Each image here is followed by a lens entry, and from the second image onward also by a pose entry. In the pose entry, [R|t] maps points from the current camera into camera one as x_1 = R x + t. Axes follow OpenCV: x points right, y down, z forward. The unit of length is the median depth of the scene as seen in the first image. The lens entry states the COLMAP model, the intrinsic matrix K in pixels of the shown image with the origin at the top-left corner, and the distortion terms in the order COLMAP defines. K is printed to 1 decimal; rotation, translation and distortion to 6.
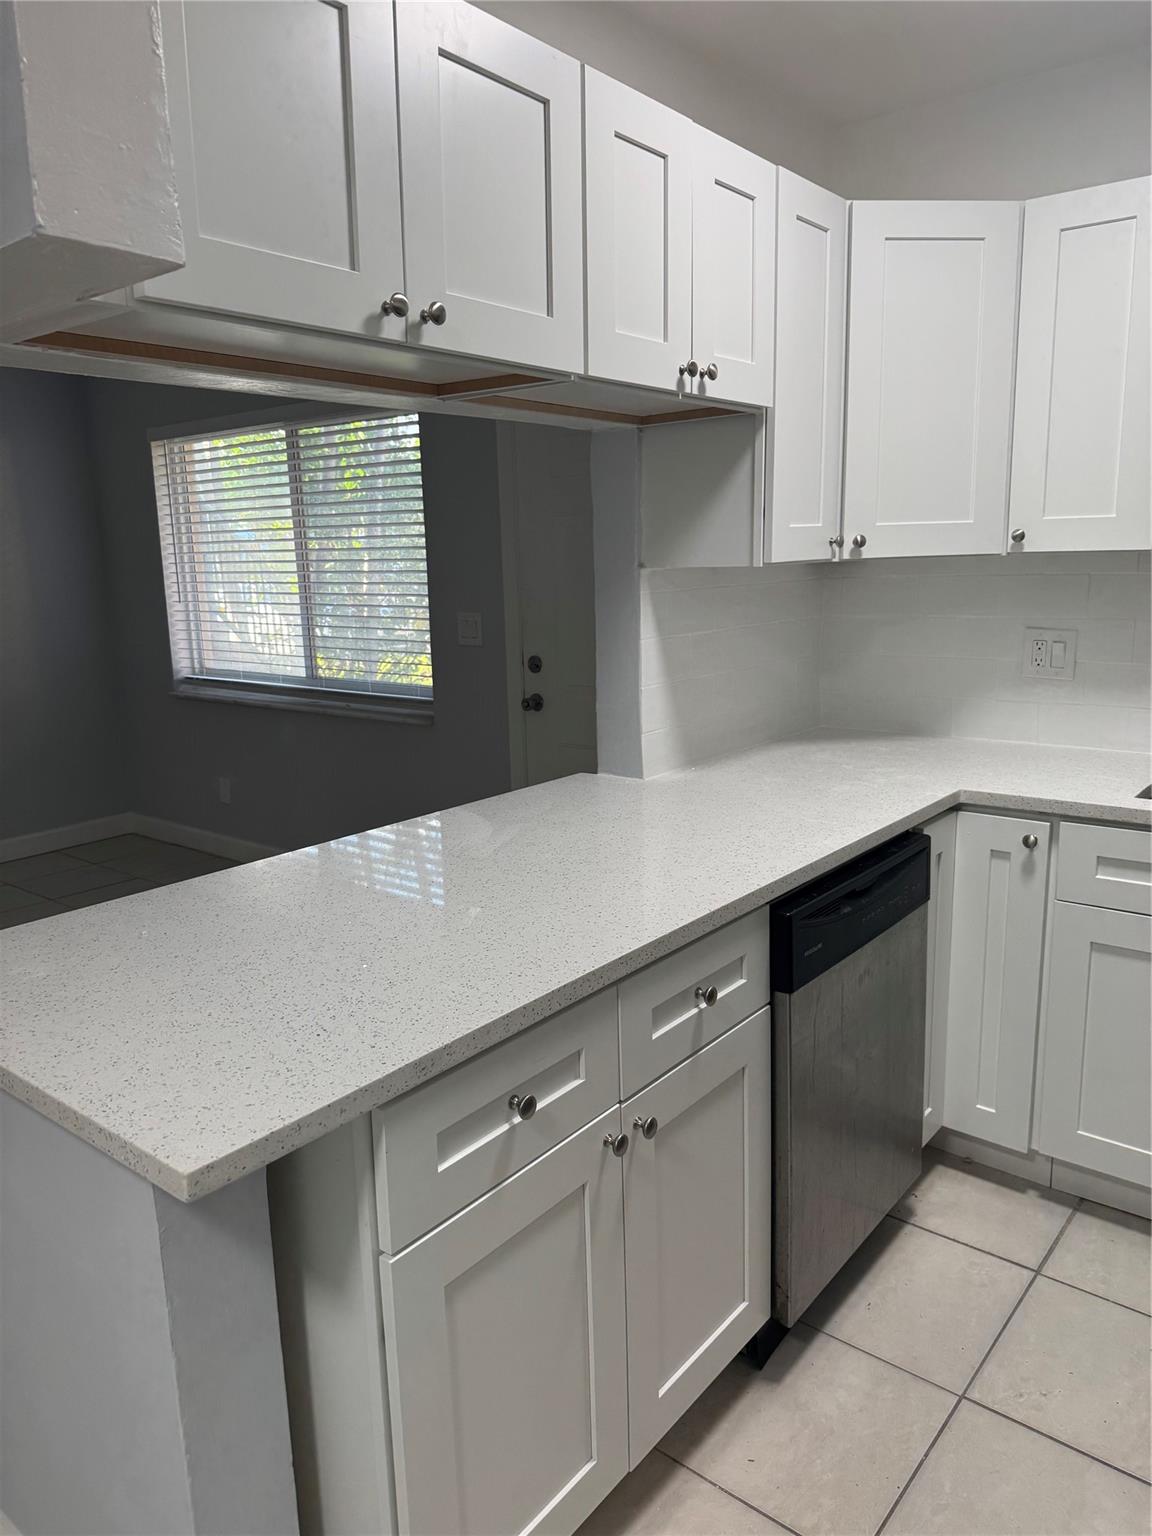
lens RADIAL K [[1101.4, 0, 509.9], [0, 1101.4, 770.6], [0, 0, 1]] dist [0.039248, -0.068931]
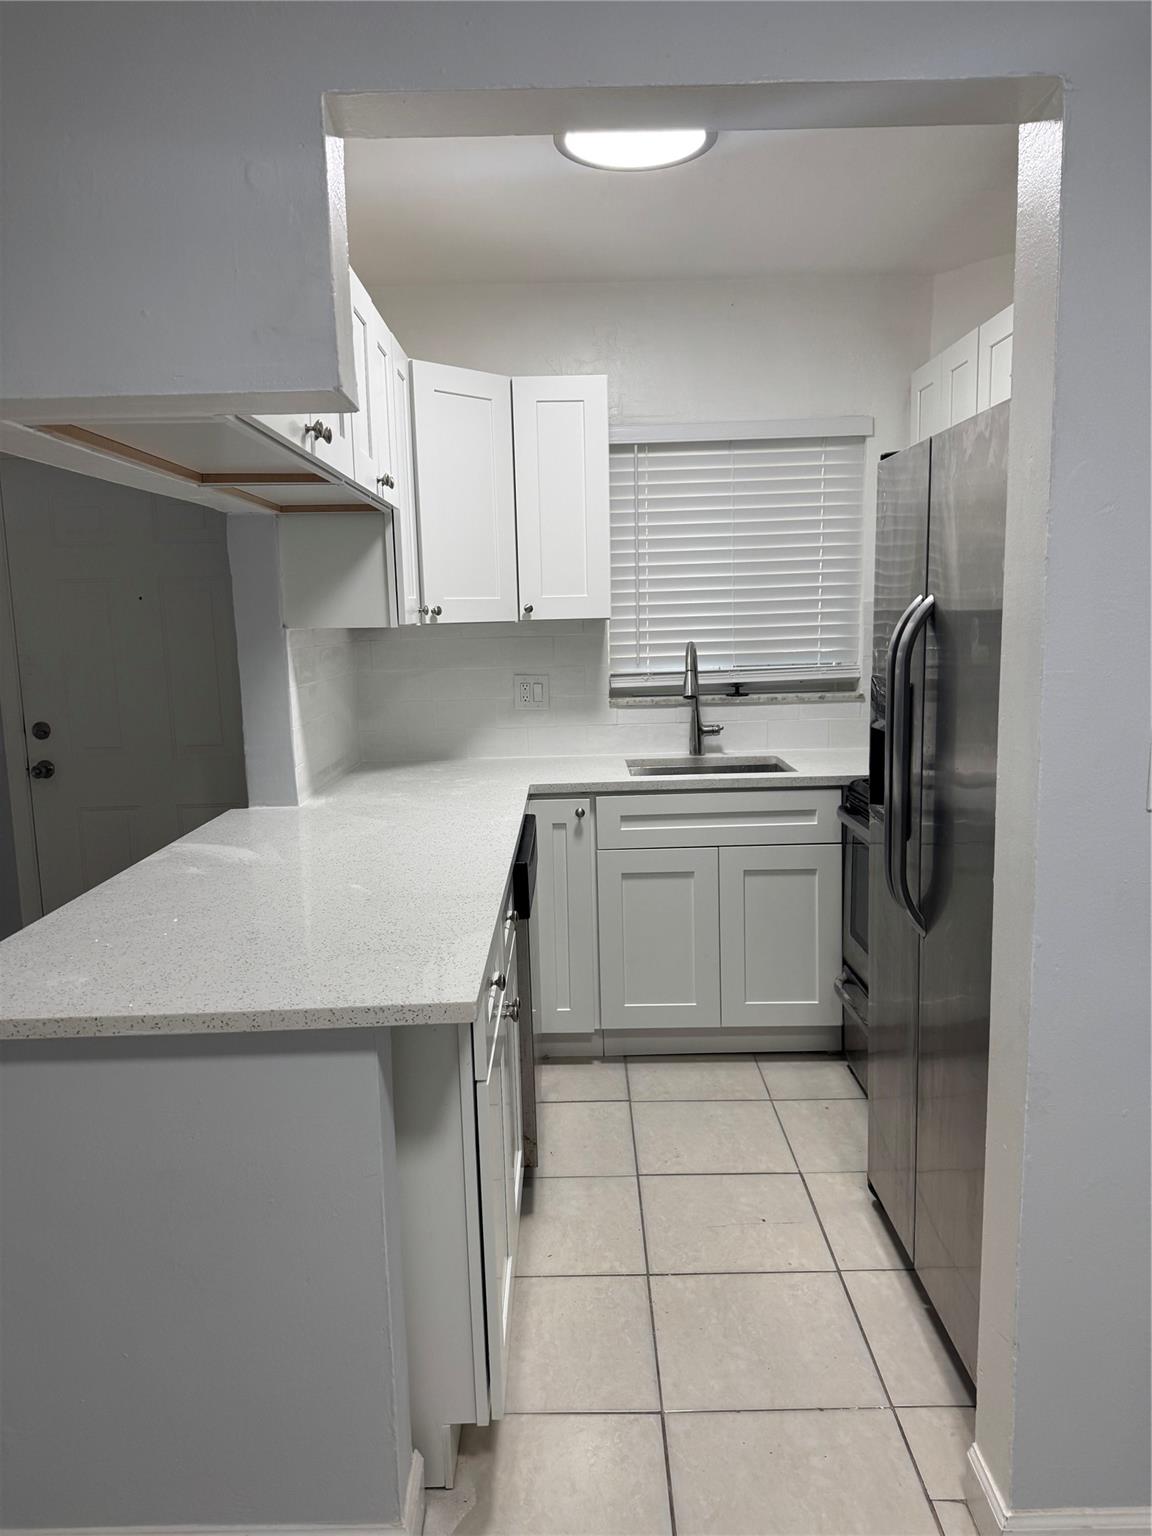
lens RADIAL K [[1101.4, 0, 591.8], [0, 1101.4, 763.1], [0, 0, 1]] dist [0.039248, -0.068931]
pose [[0.745476, -0.077090, 0.662059, -0.450332], [0.128230, 0.991322, -0.028958, 0.039860], [-0.654081, 0.106484, 0.748892, -0.105570]]
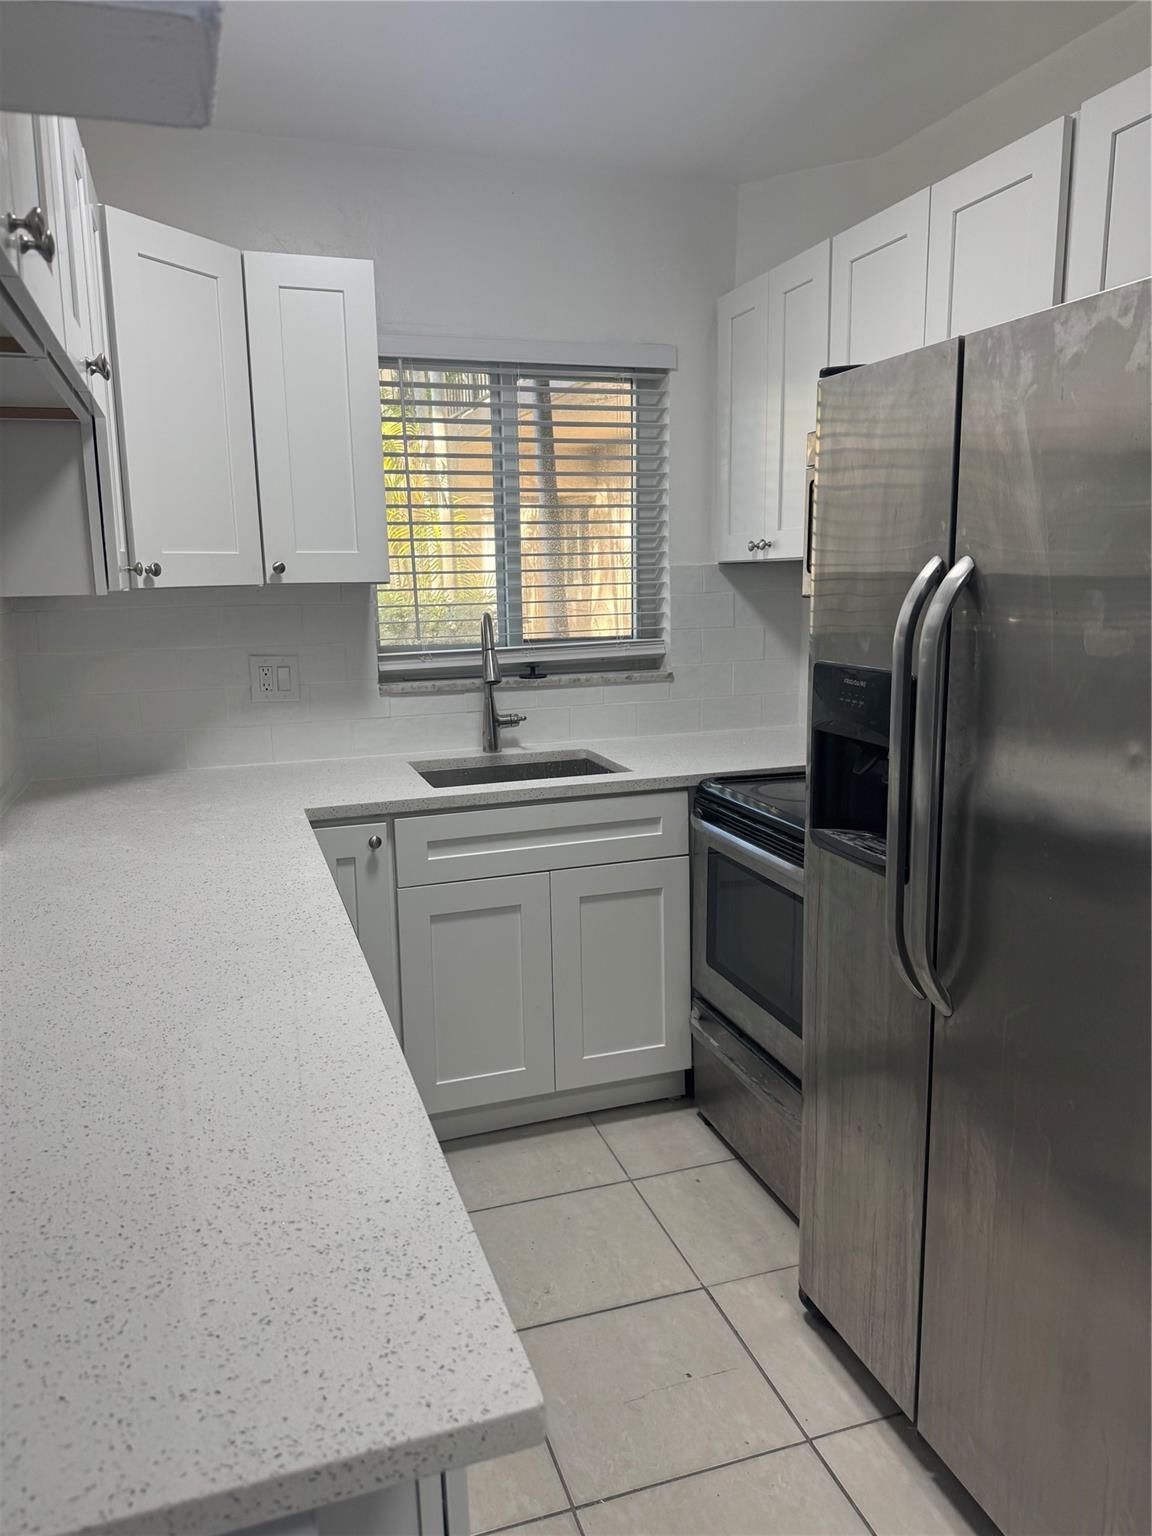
lens RADIAL K [[1101.4, 0, 602.9], [0, 1101.4, 760.3], [0, 0, 1]] dist [0.039248, -0.068931]
pose [[0.498178, -0.126037, 0.857865, -0.329072], [0.165253, 0.985045, 0.048757, -0.030444], [-0.851182, 0.117475, 0.511556, 0.215756]]
